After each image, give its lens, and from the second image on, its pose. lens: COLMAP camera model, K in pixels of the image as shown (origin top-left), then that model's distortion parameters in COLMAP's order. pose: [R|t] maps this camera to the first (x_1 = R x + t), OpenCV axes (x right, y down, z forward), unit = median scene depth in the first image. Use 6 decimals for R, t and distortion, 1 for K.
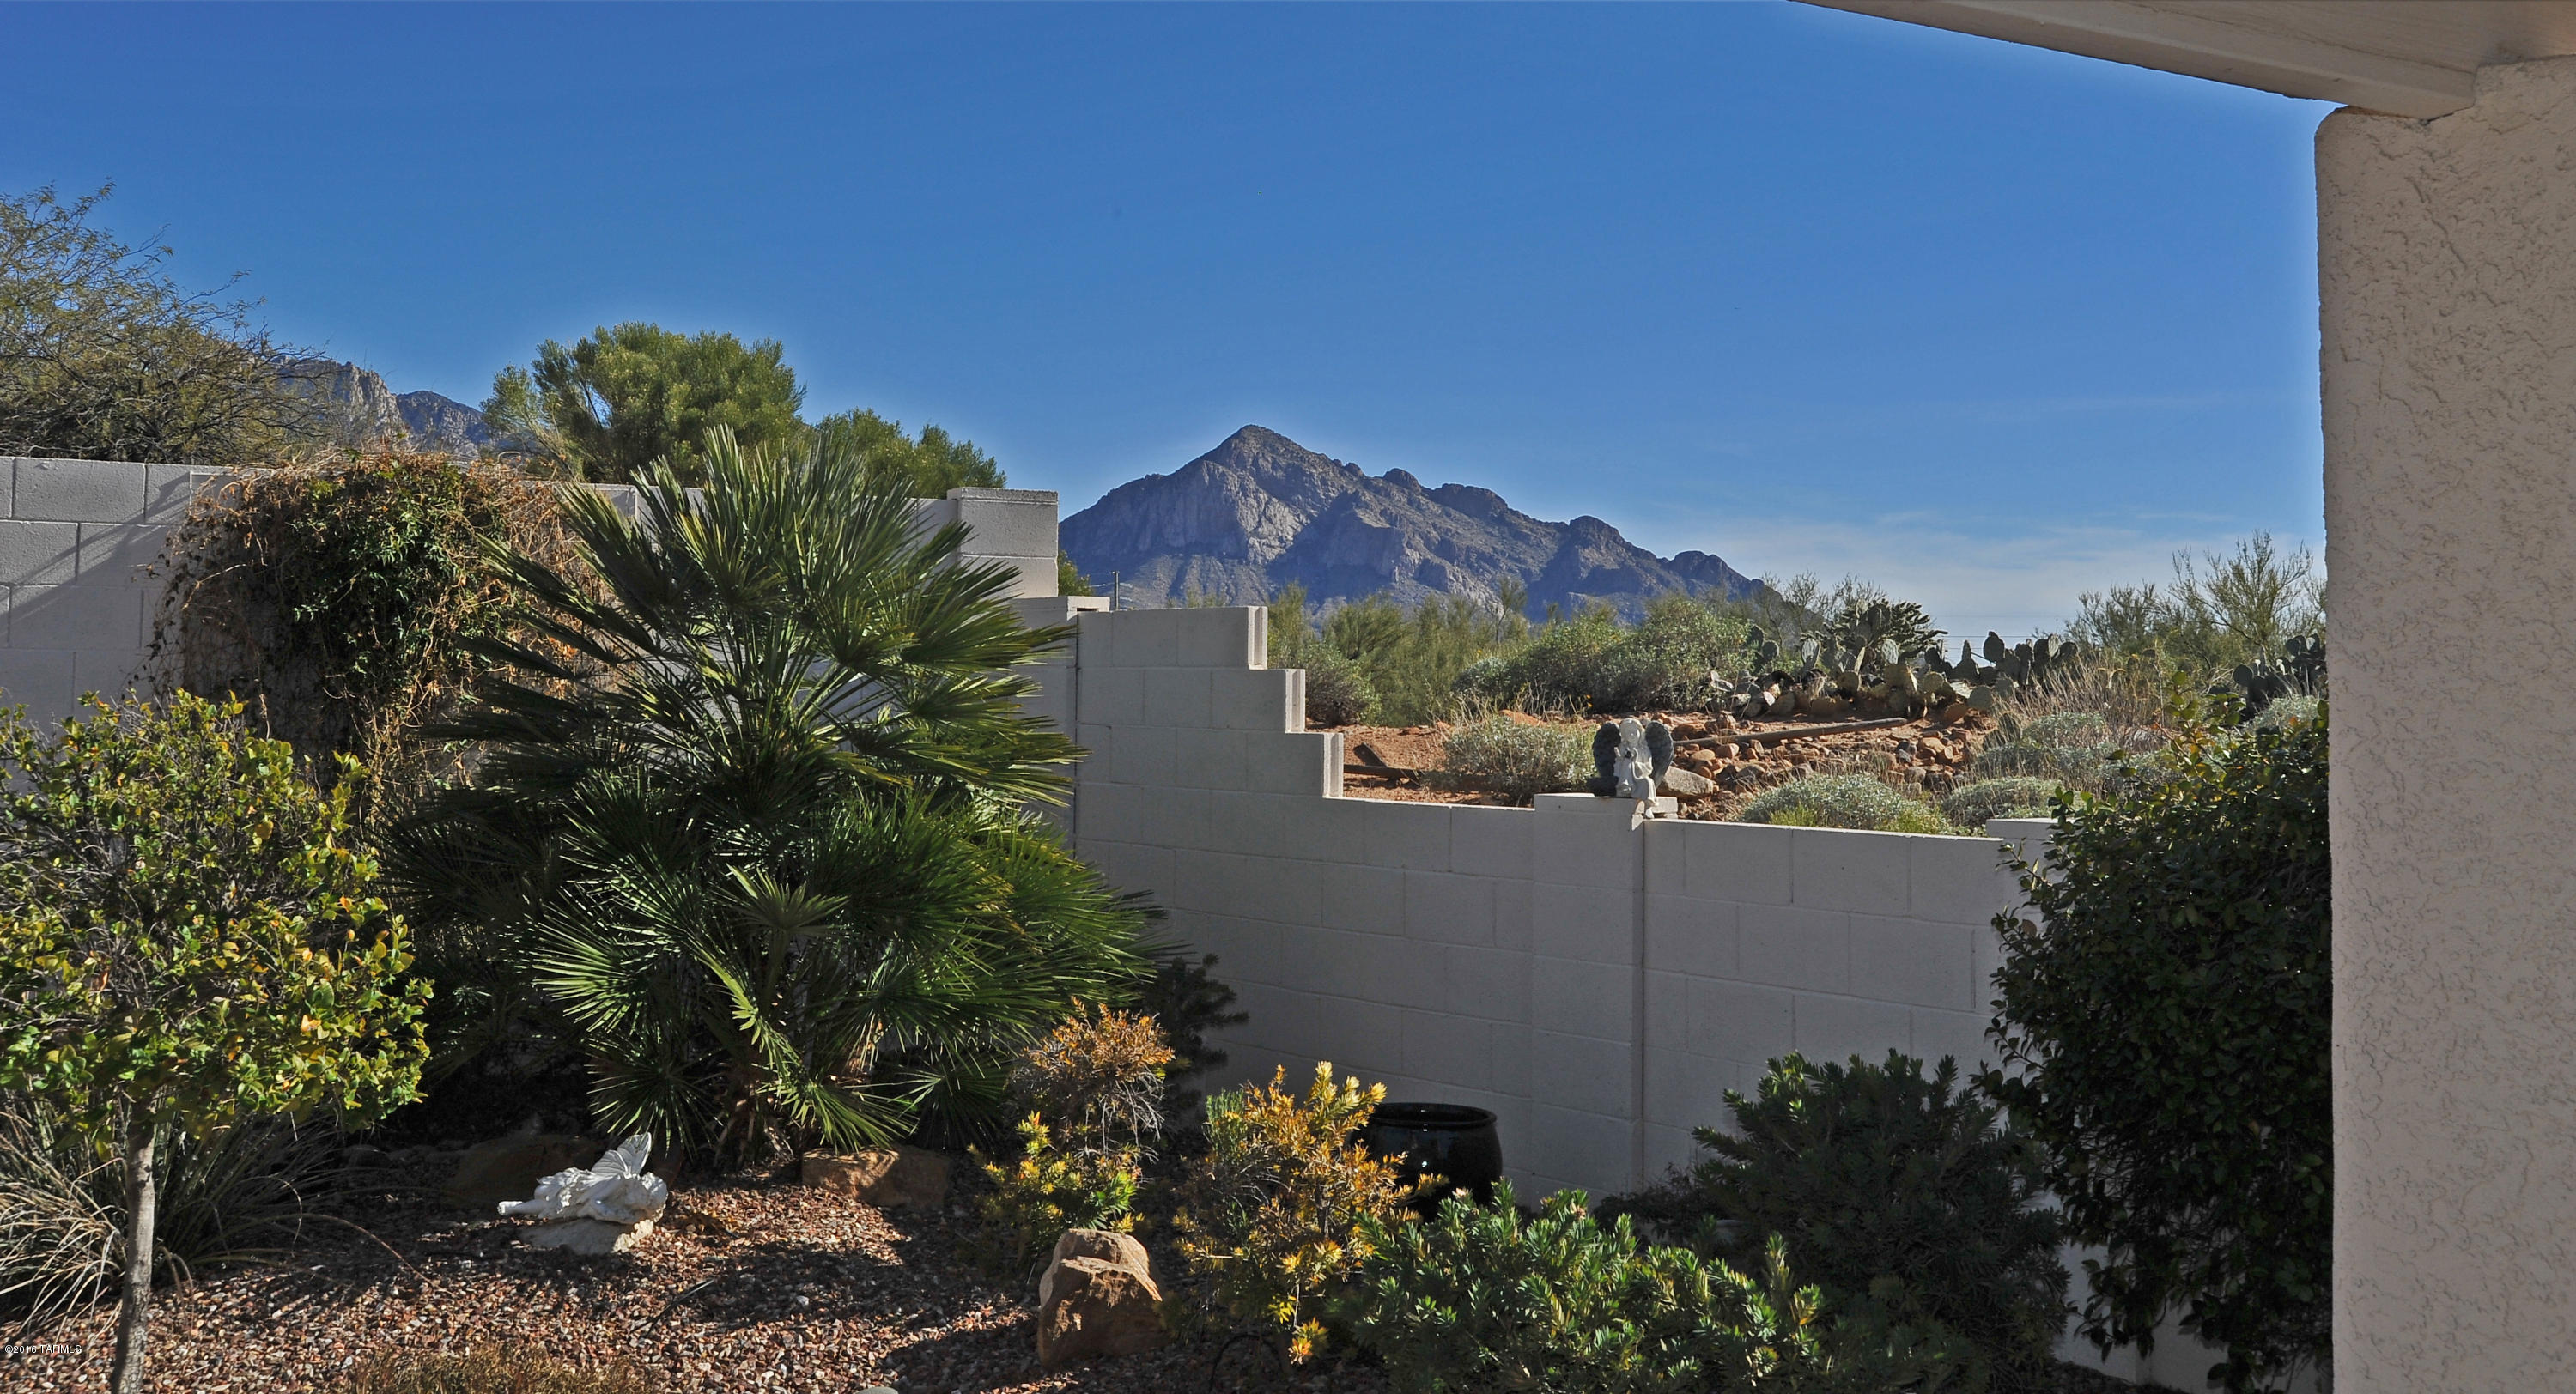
lens RADIAL K [[2373.4, 0, 1256.3], [0, 2373.4, 606.5], [0, 0, 1]] dist [-0.045606, 0.000000]
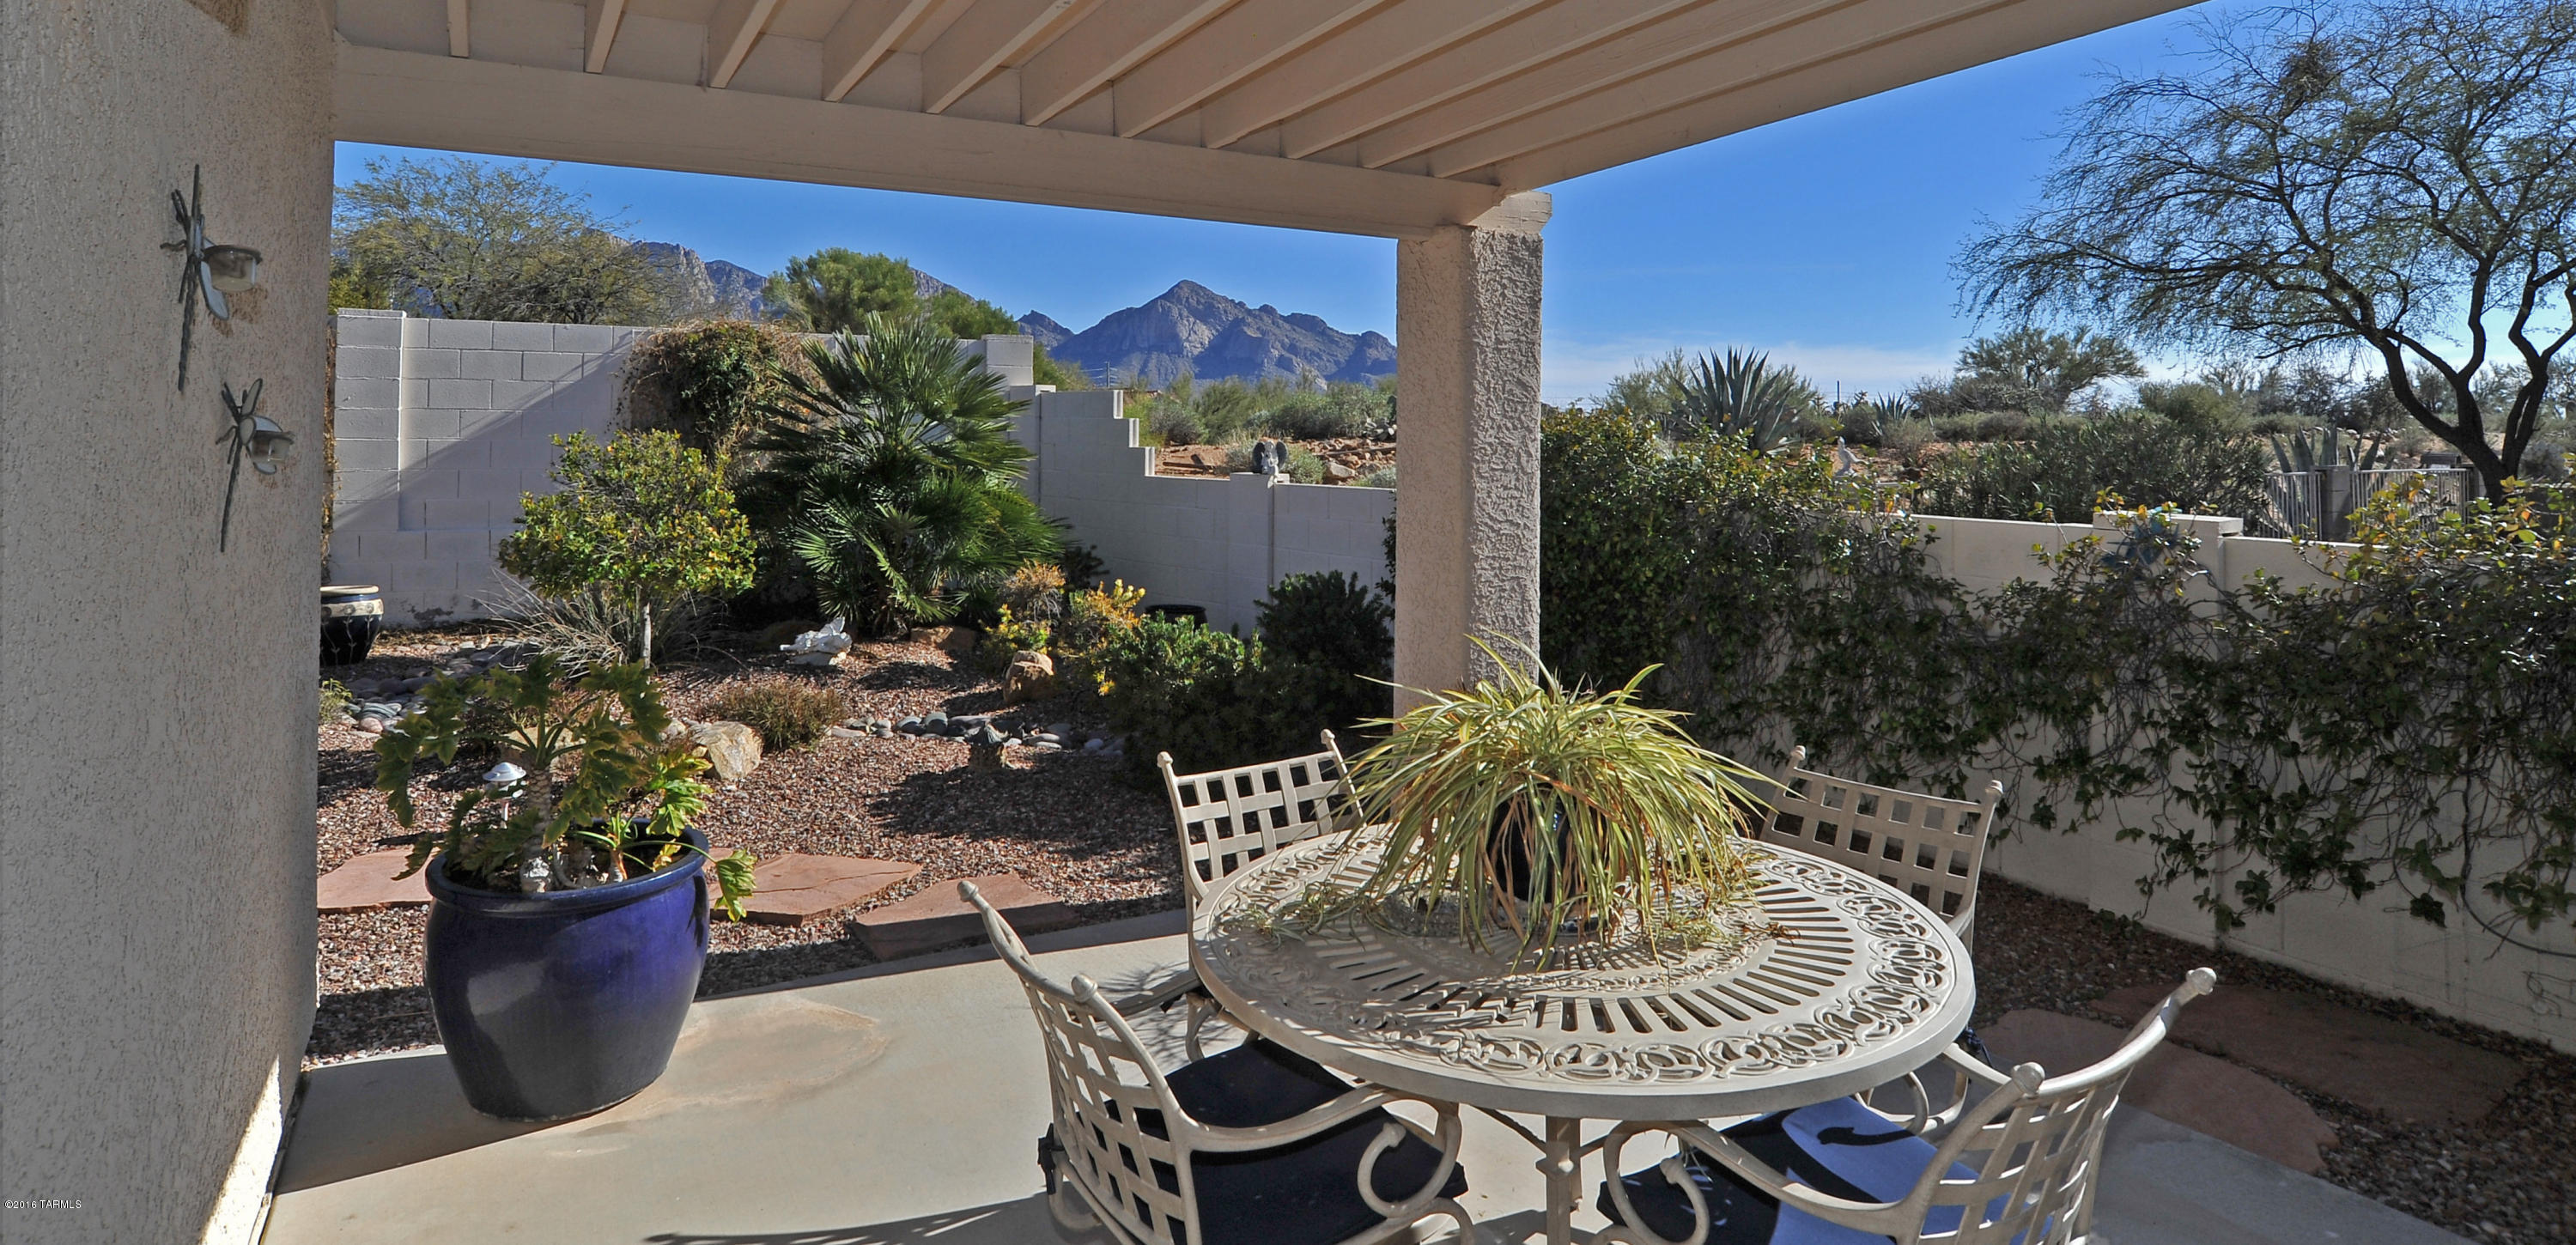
lens RADIAL K [[1317.4, 0, 1241.9], [0, 1317.4, 434.8], [0, 0, 1]] dist [-0.067158, 0.000658]
pose [[0.999173, -0.001328, 0.040636, 0.068124], [-0.000339, 0.999160, 0.040979, -0.009265], [-0.040657, -0.040959, 0.998333, -0.243692]]
